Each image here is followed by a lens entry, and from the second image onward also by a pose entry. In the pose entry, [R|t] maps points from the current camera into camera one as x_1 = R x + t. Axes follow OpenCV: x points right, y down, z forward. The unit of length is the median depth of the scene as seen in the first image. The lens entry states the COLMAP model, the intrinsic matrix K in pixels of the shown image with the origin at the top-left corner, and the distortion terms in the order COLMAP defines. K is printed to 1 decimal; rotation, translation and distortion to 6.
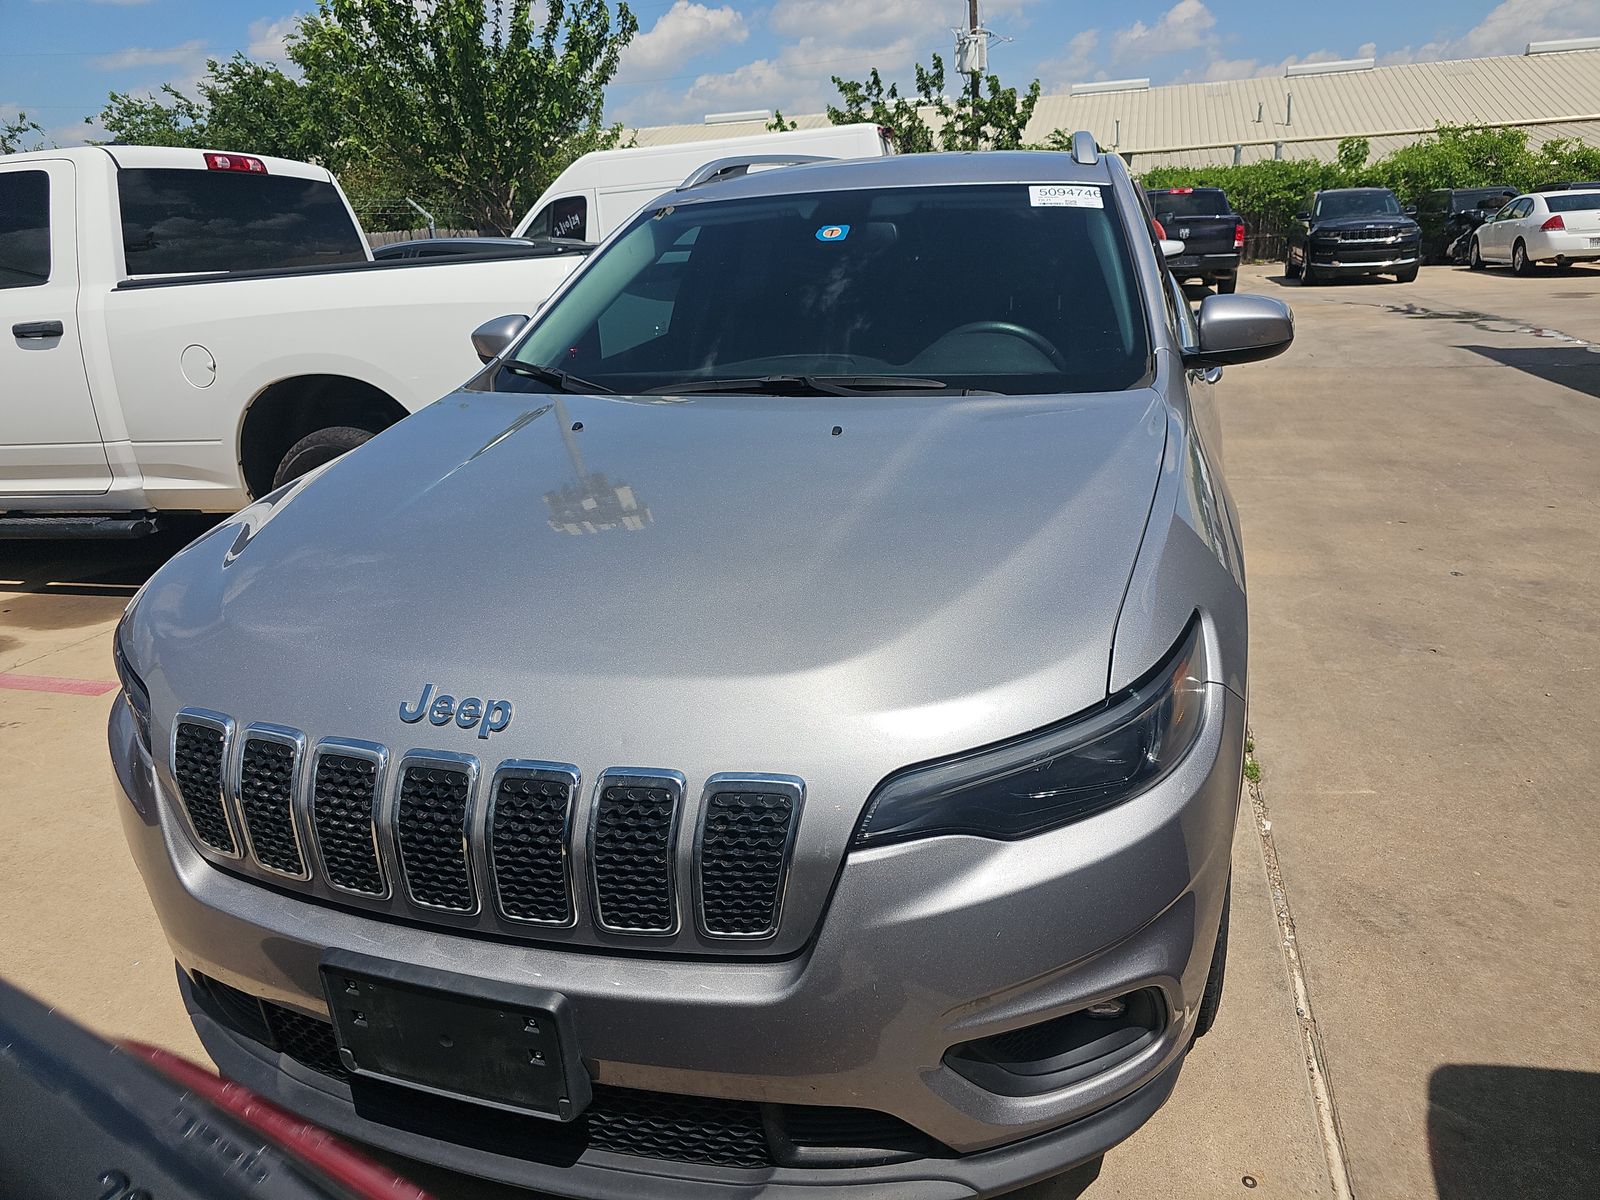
lens RADIAL K [[1055.1, 0, 800.1], [0, 1055.1, 586.2], [0, 0, 1]] dist [0.037268, -0.027332]
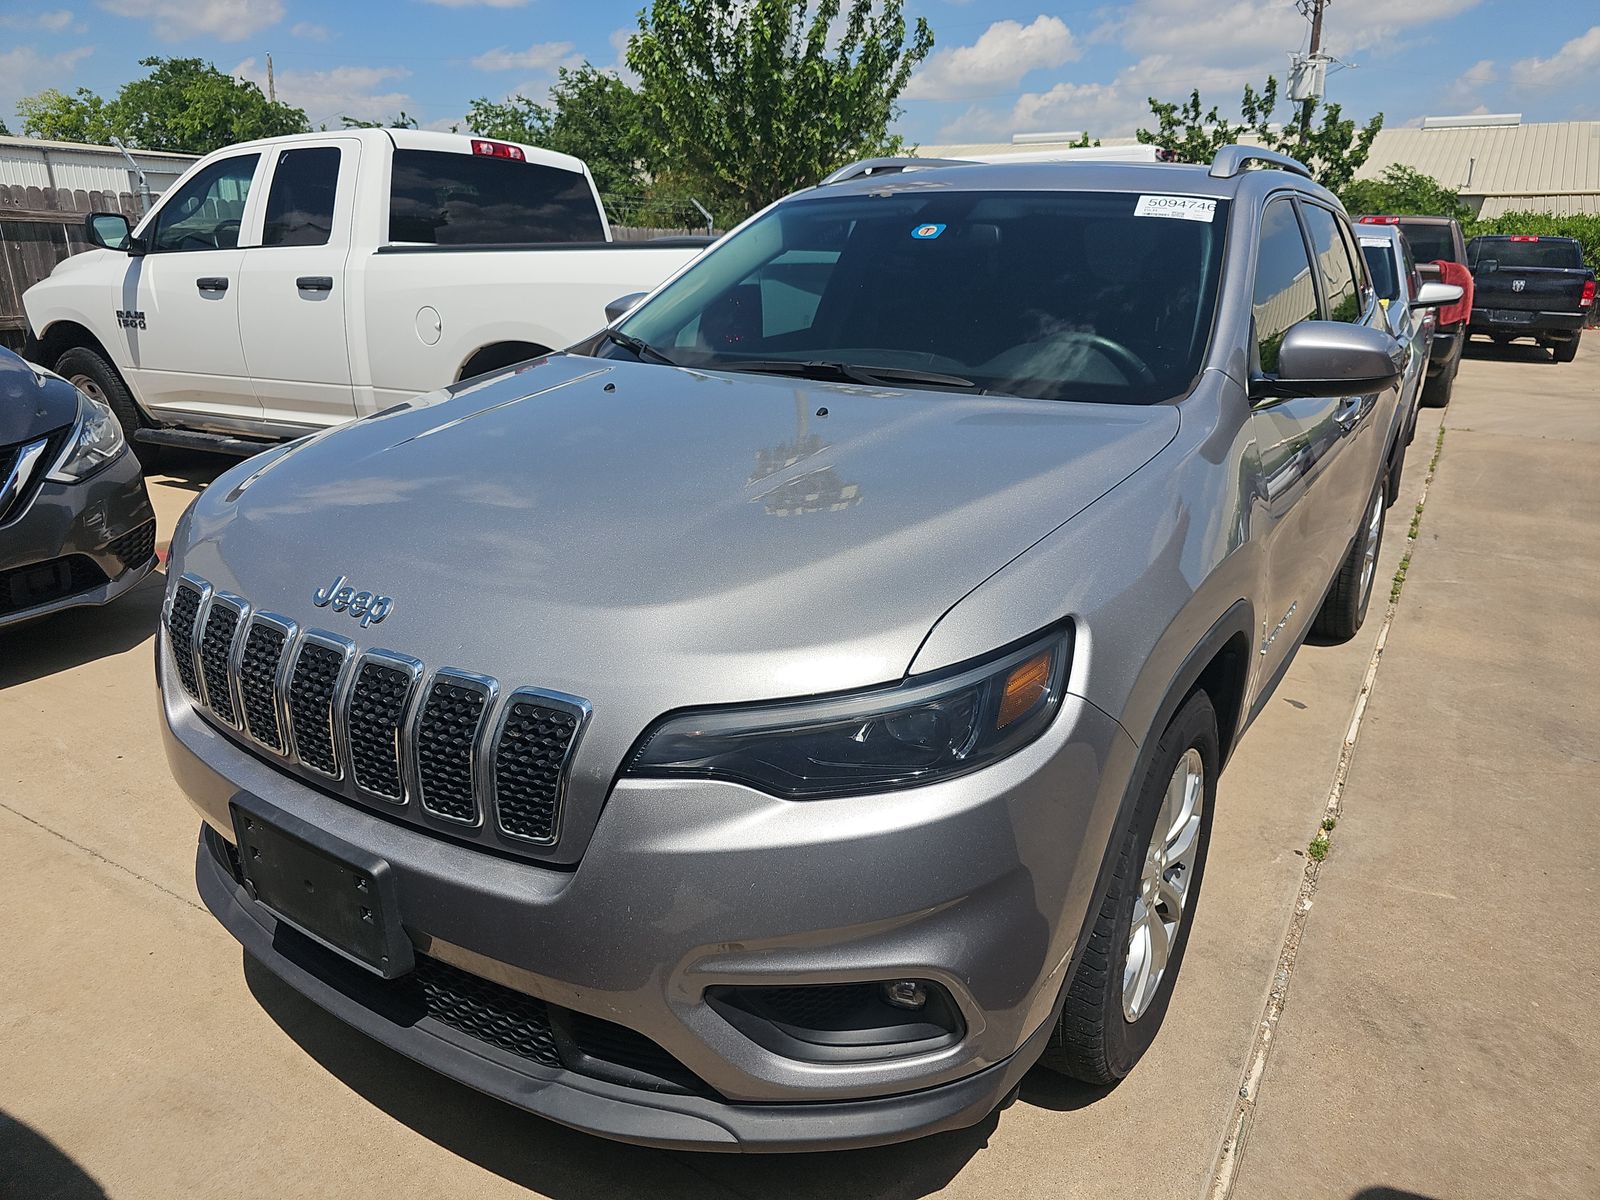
lens RADIAL K [[1055.1, 0, 816.1], [0, 1055.1, 604.8], [0, 0, 1]] dist [0.037268, -0.027332]
pose [[0.961967, 0.144164, -0.232025, 0.134223], [-0.144661, 0.989368, 0.014966, 0.010649], [0.231715, 0.019168, 0.972595, 0.003675]]
